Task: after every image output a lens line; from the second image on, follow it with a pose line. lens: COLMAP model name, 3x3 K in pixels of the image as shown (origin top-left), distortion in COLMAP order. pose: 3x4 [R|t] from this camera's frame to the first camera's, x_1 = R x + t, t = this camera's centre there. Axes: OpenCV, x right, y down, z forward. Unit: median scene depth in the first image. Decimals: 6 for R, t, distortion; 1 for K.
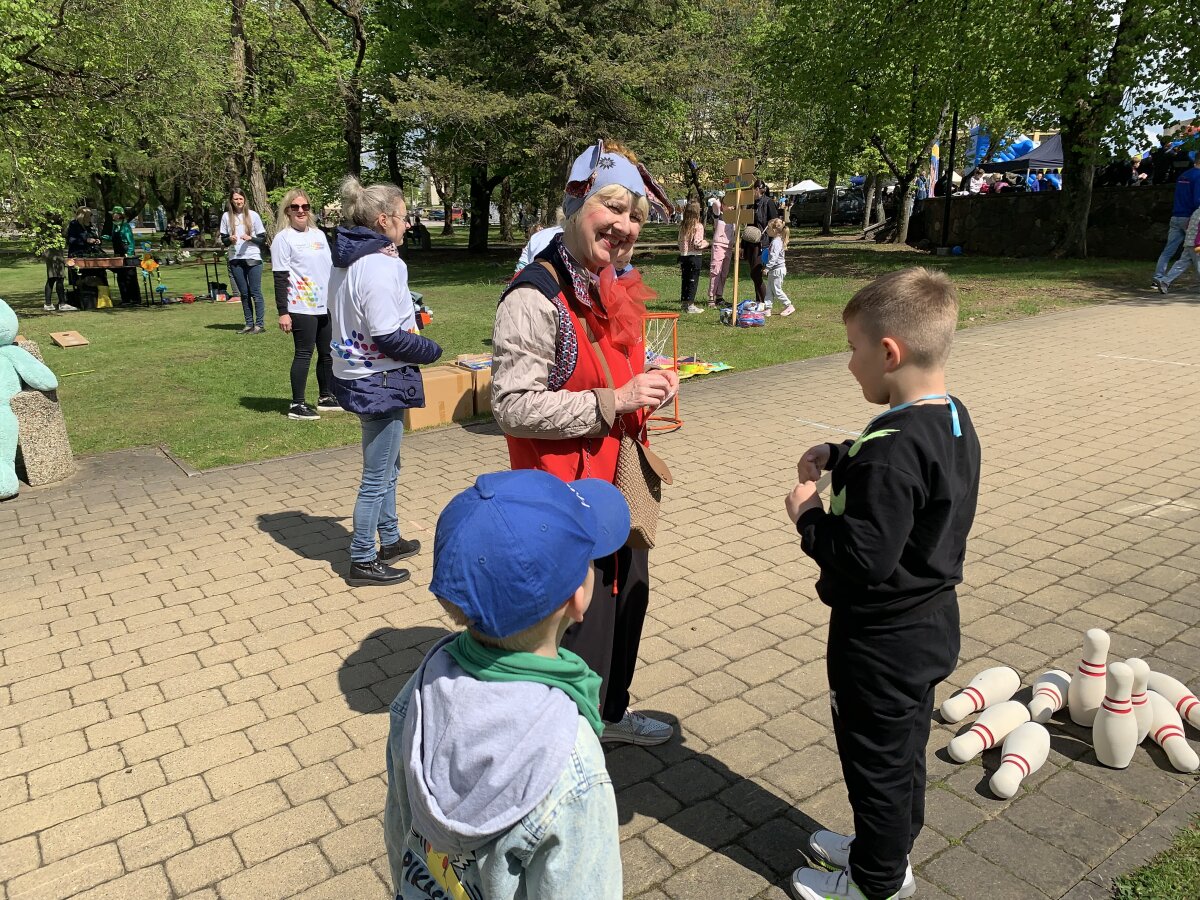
lens RADIAL K [[900.9, 0, 600.0], [0, 900.9, 450.0], [0, 0, 1]] dist [-0.005316, -0.003998]
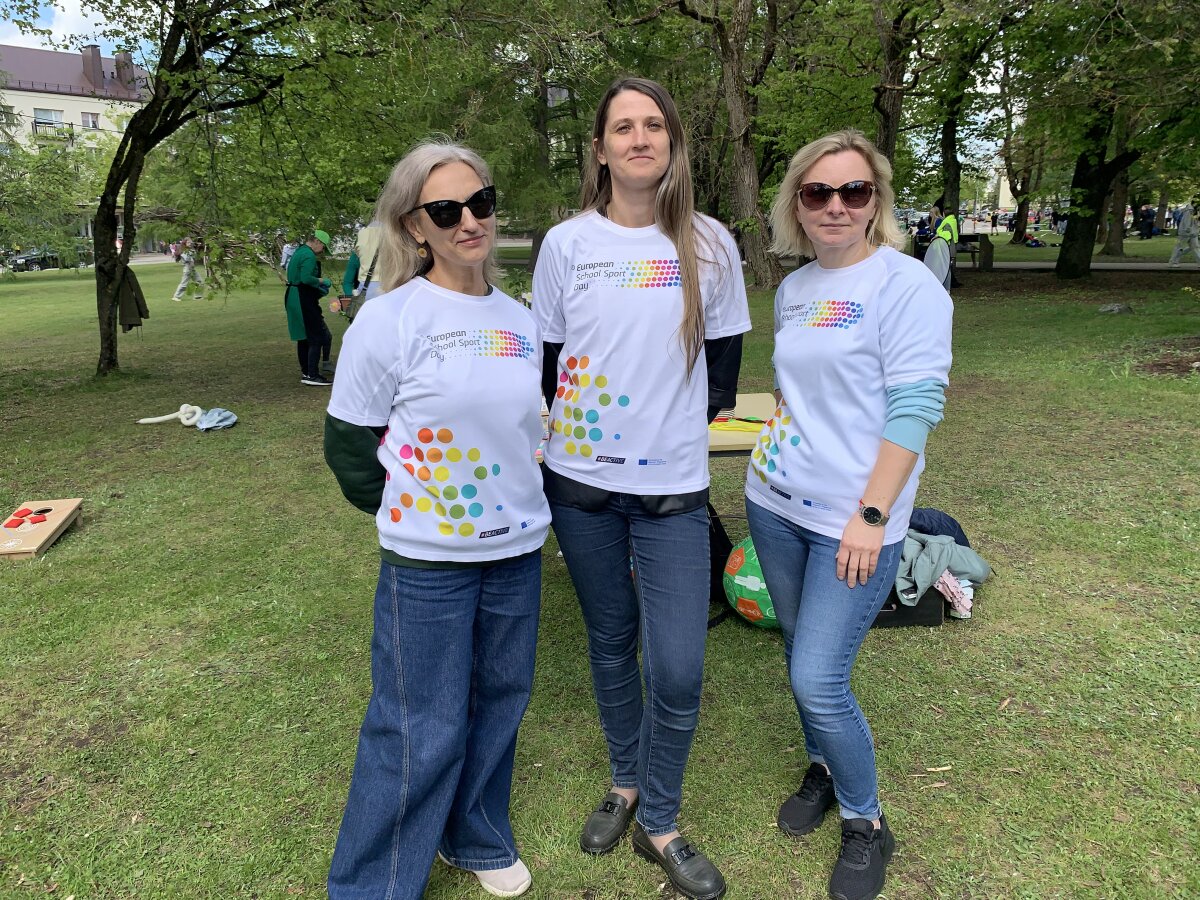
lens RADIAL K [[900.9, 0, 600.0], [0, 900.9, 450.0], [0, 0, 1]] dist [-0.005316, -0.003998]
pose [[0.831513, 0.129643, -0.540165, -0.102723], [-0.133921, 0.990489, 0.031569, -0.157661], [0.539121, 0.046090, 0.840967, 0.613731]]
